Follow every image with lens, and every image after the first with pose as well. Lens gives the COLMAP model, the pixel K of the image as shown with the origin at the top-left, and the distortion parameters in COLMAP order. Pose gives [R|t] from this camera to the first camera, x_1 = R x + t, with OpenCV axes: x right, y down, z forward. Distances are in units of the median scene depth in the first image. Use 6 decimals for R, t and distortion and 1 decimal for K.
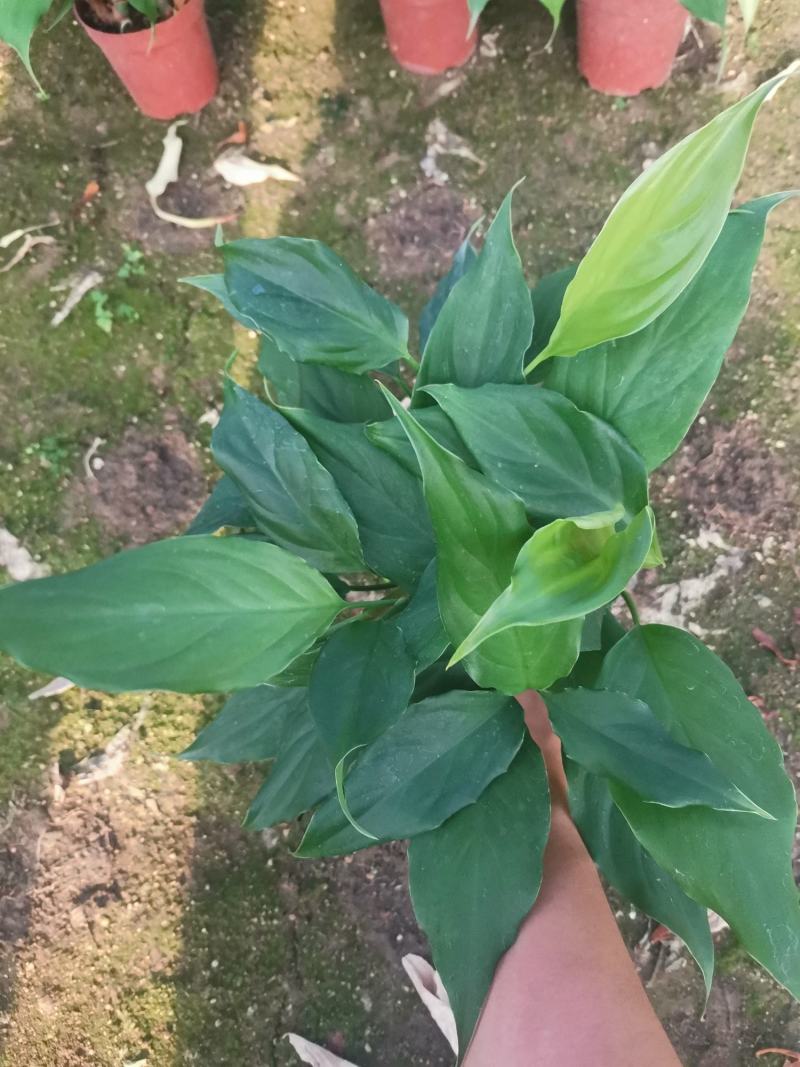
lens RADIAL K [[816.1, 0, 404.8], [0, 816.1, 536.7], [0, 0, 1]] dist [0.083706, -0.129732]
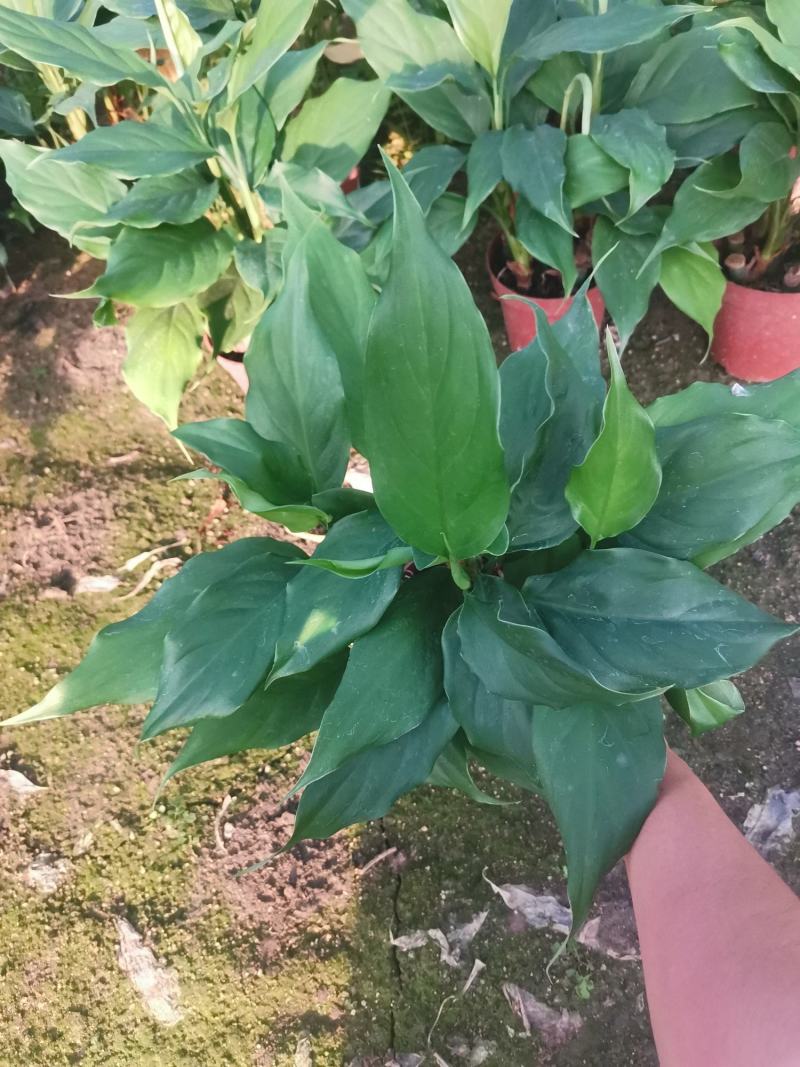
lens RADIAL K [[816.1, 0, 404.8], [0, 816.1, 536.7], [0, 0, 1]] dist [0.083706, -0.129732]
pose [[0.996355, -0.046546, -0.071491, -0.091455], [0.031018, 0.978337, -0.204683, -0.179769], [0.079469, 0.201720, 0.976214, 0.076095]]
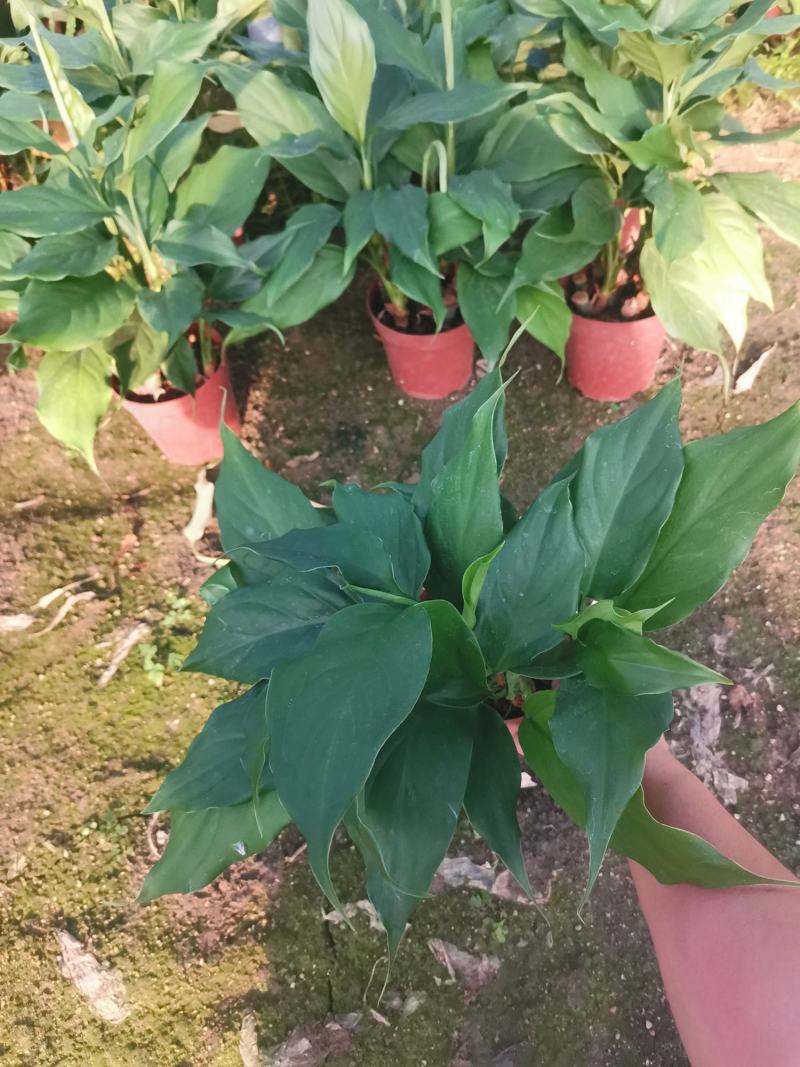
lens RADIAL K [[816.1, 0, 404.8], [0, 816.1, 536.7], [0, 0, 1]] dist [0.083706, -0.129732]
pose [[0.991541, -0.117037, 0.056107, -0.096556], [0.127588, 0.958238, -0.255931, -0.120068], [-0.023811, 0.260925, 0.965065, 0.004588]]
